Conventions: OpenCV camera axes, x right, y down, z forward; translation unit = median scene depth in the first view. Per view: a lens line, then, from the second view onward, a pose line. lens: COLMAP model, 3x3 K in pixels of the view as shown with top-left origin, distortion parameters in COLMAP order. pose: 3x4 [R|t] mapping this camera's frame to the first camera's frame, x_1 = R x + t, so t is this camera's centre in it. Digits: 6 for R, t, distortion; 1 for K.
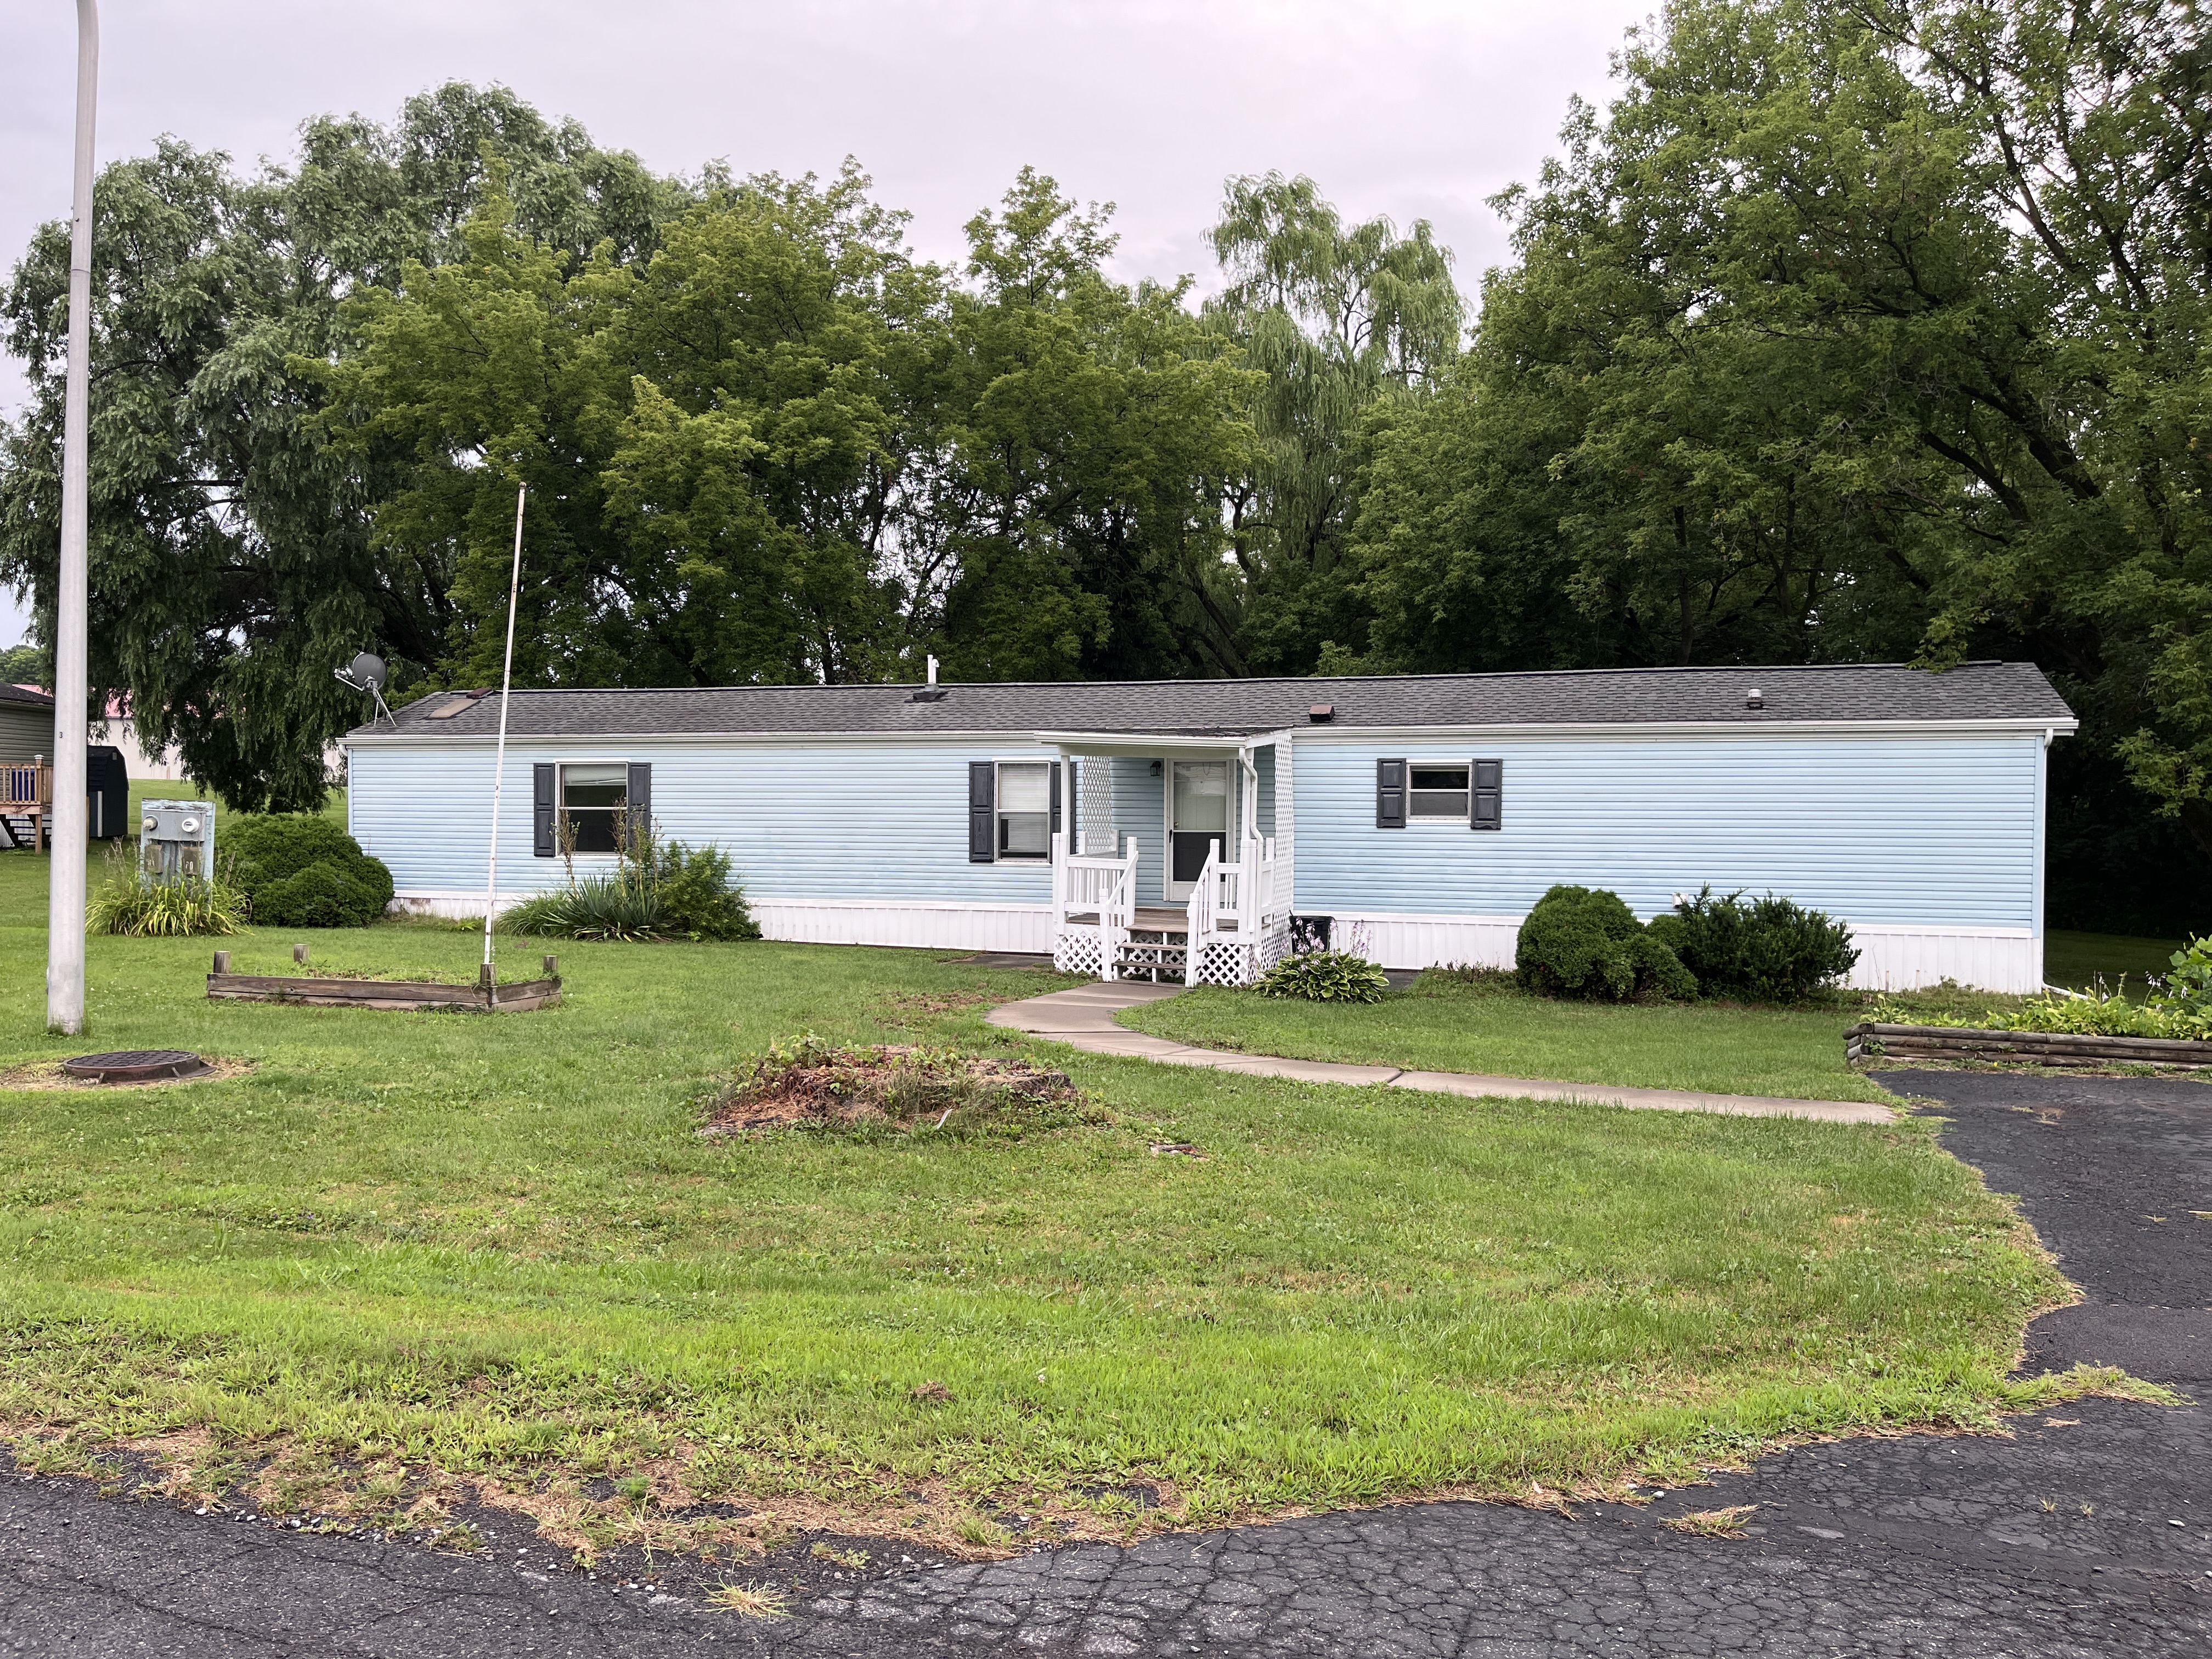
lens RADIAL K [[1665.9, 0, 1115.7], [0, 1665.9, 818.1], [0, 0, 1]] dist [0.048705, -0.061662]
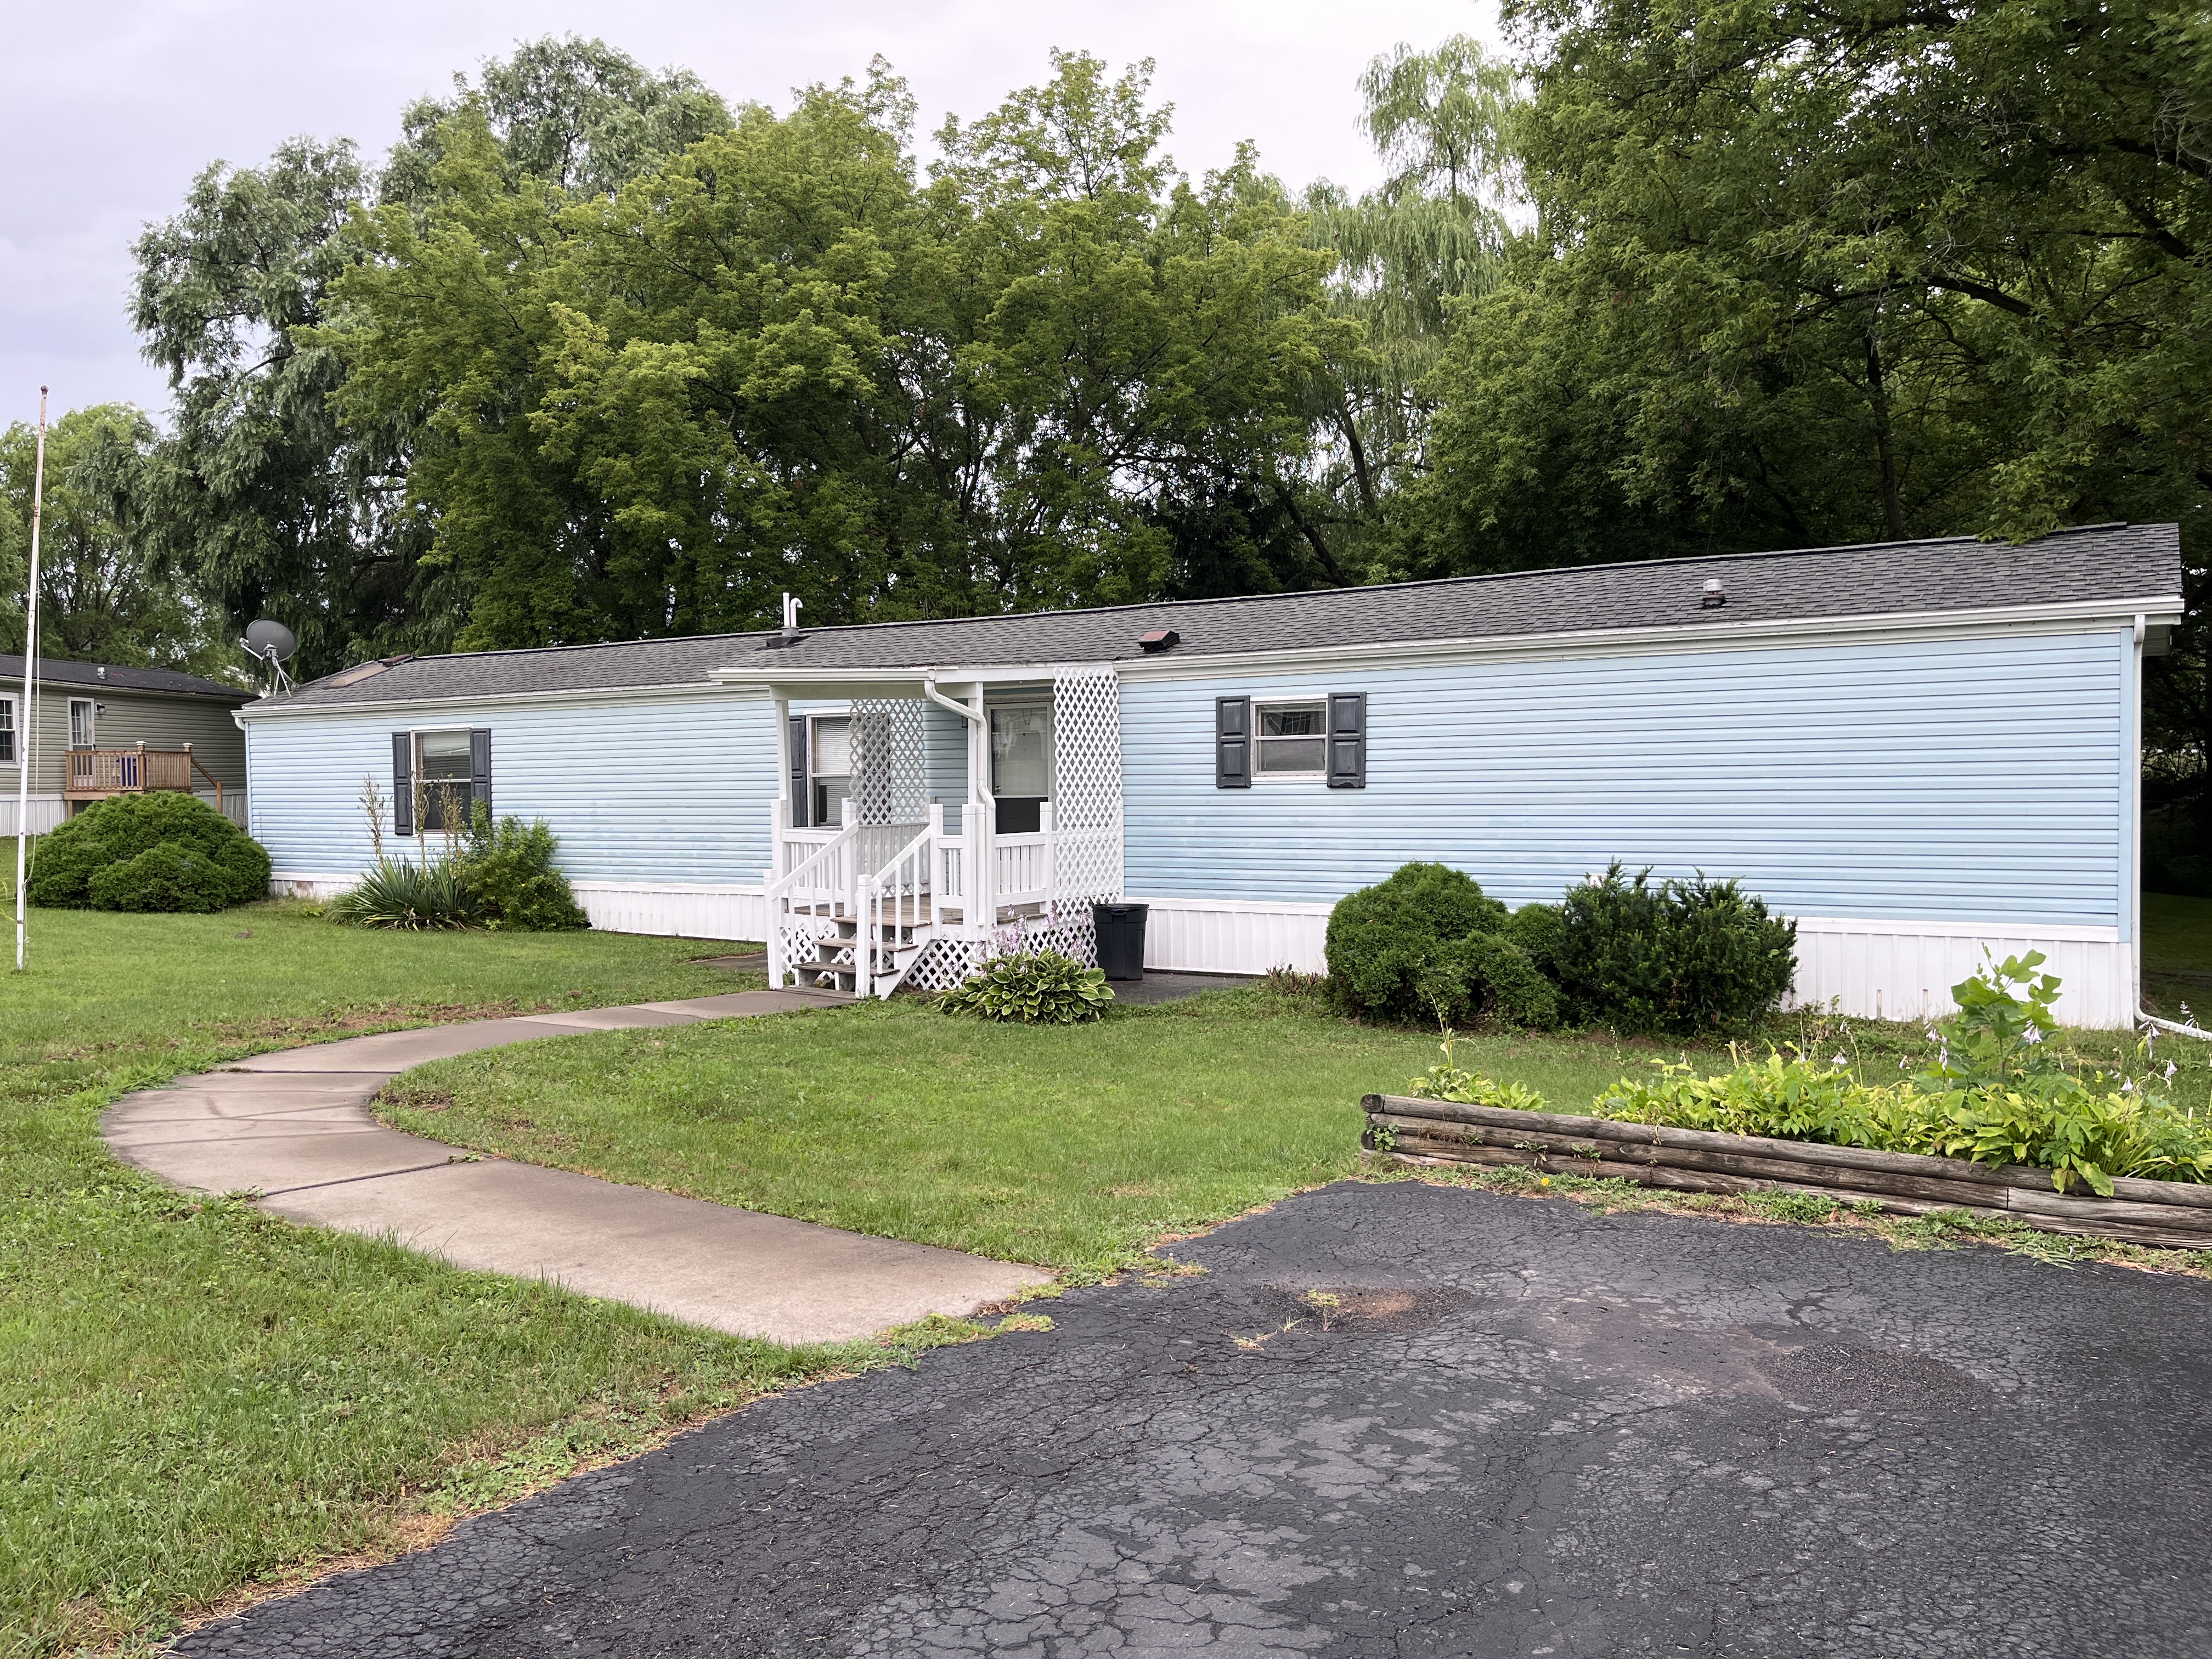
lens RADIAL K [[1665.9, 0, 1116.6], [0, 1665.9, 824.7], [0, 0, 1]] dist [0.048705, -0.061662]
pose [[0.968415, -0.008091, -0.249212, 0.281163], [0.011164, 0.999878, 0.010919, 0.012703], [0.249093, -0.013357, 0.968387, 0.236967]]
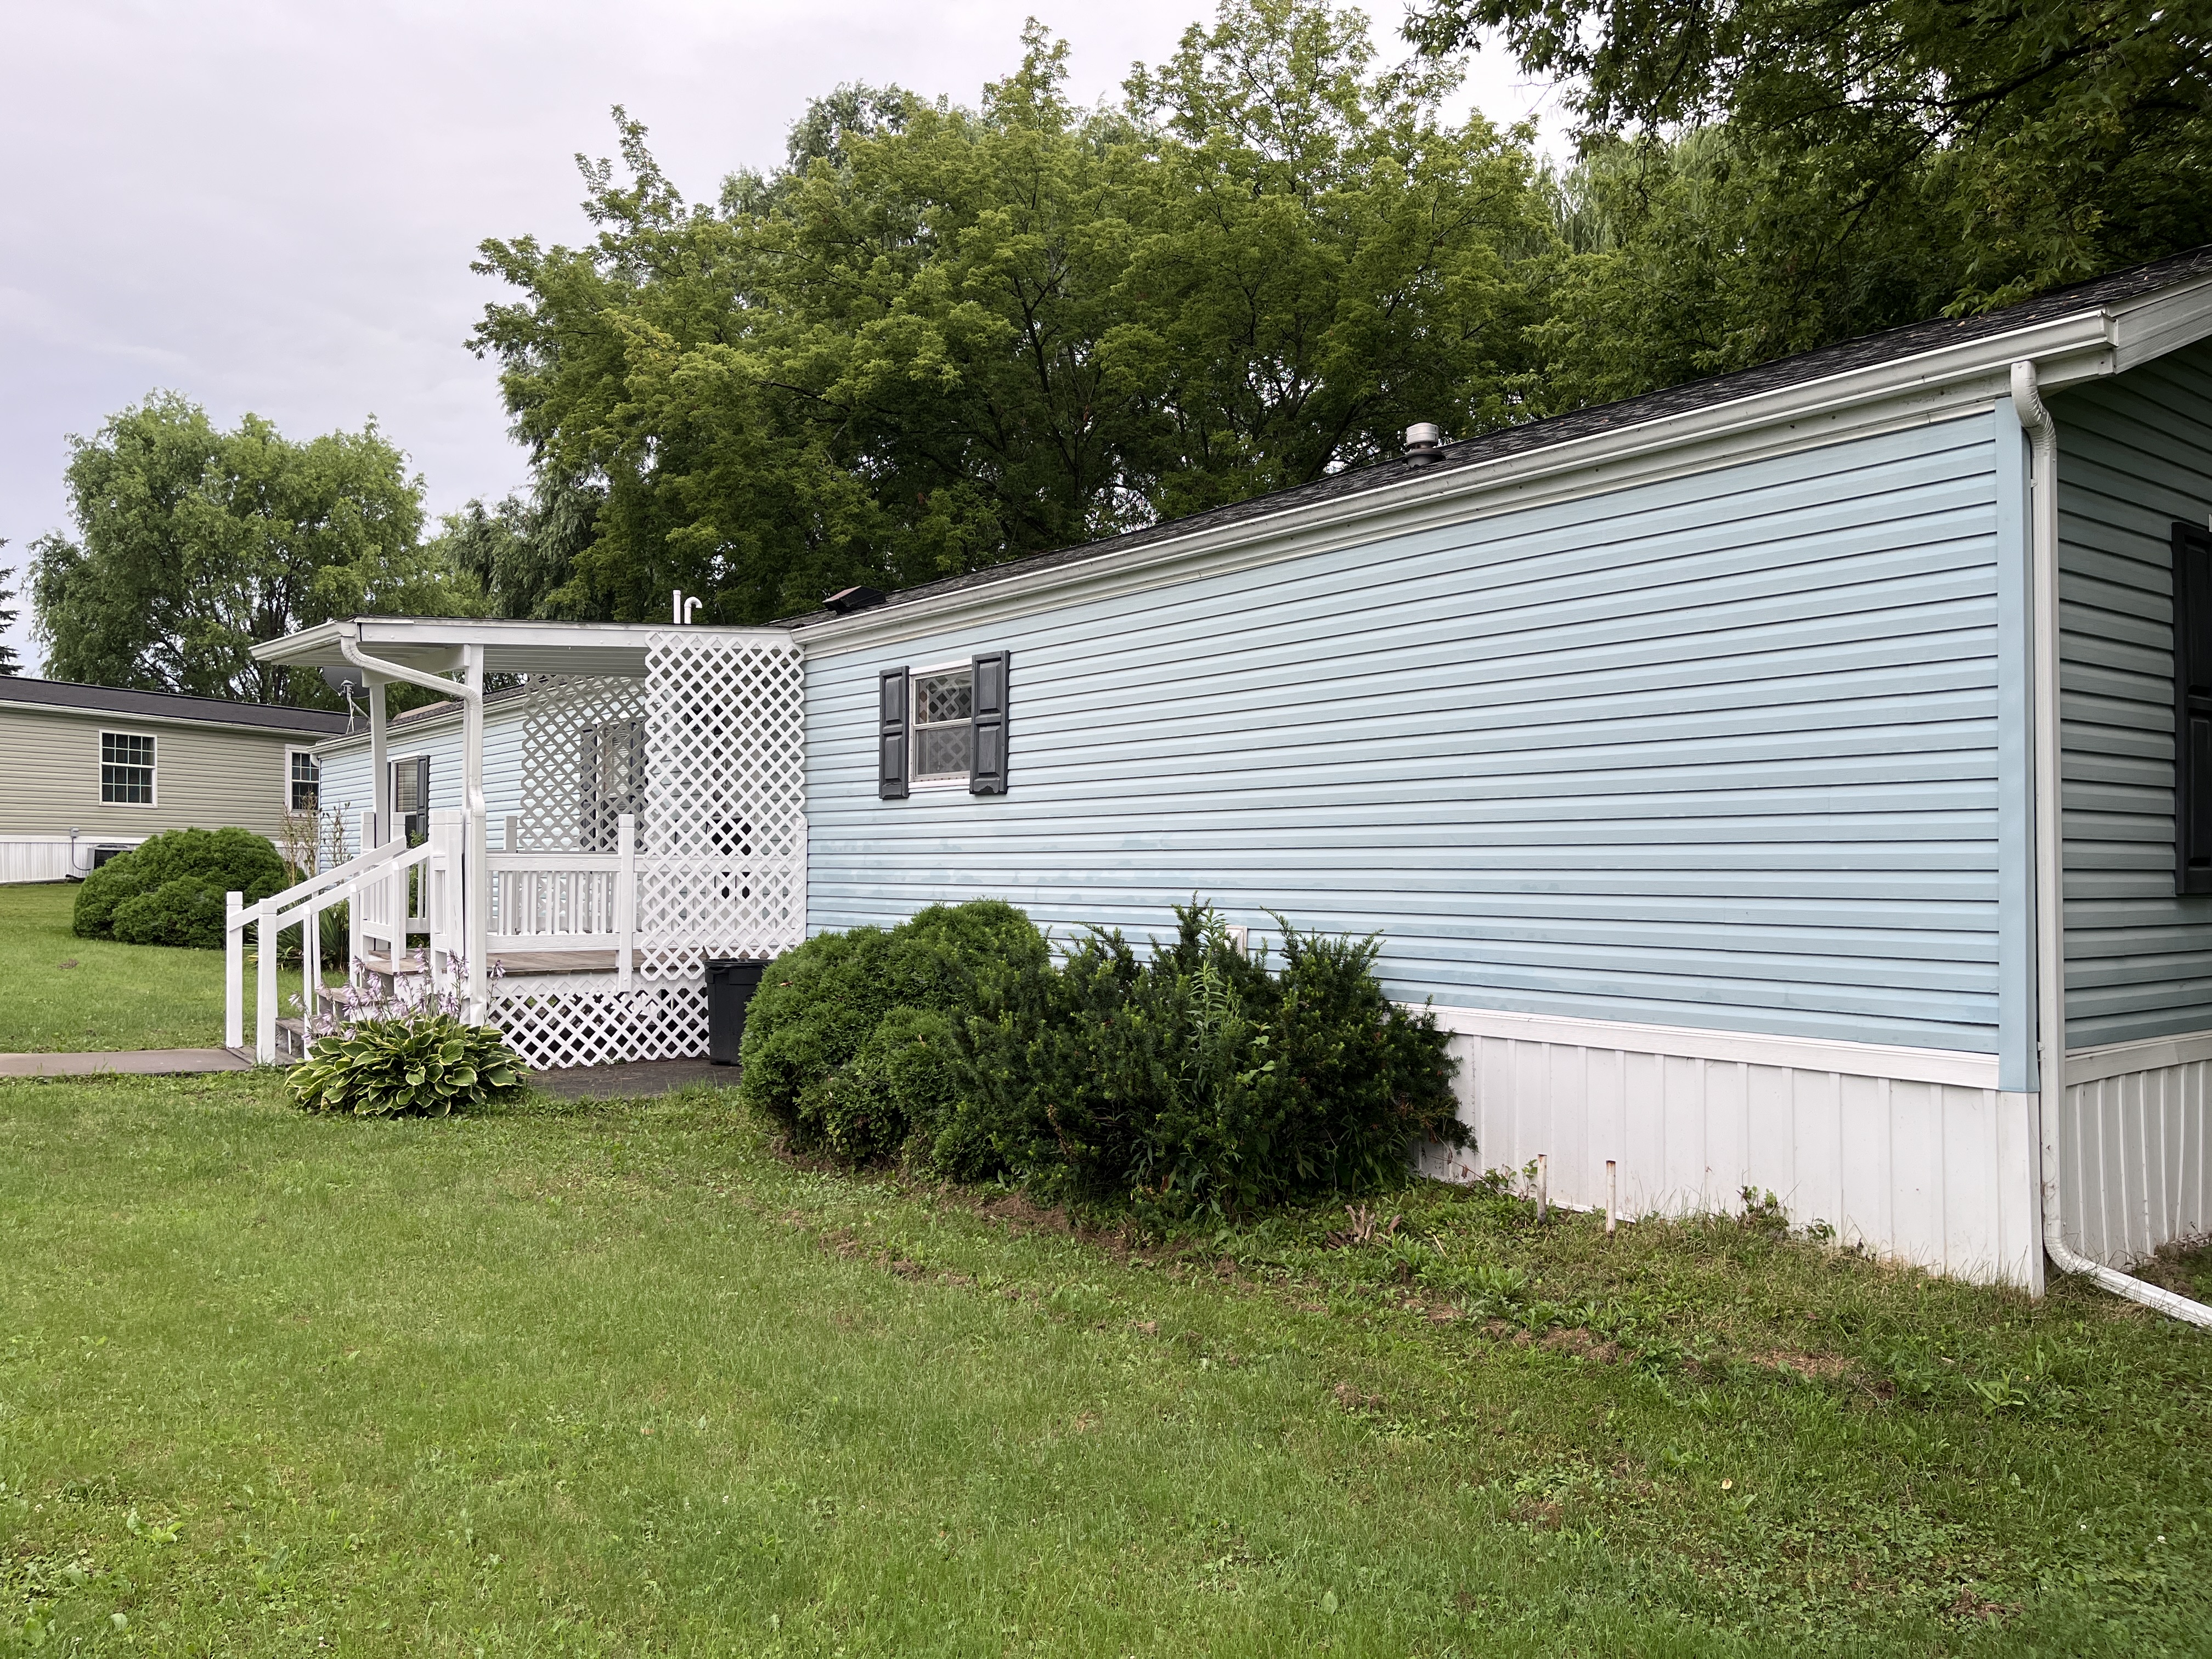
lens RADIAL K [[1665.9, 0, 1111.9], [0, 1665.9, 824.3], [0, 0, 1]] dist [0.048705, -0.061662]
pose [[0.818935, -0.016516, -0.573648, 0.491887], [-0.006527, 0.999253, -0.038087, 0.031425], [0.573849, 0.034935, 0.818216, 0.562579]]
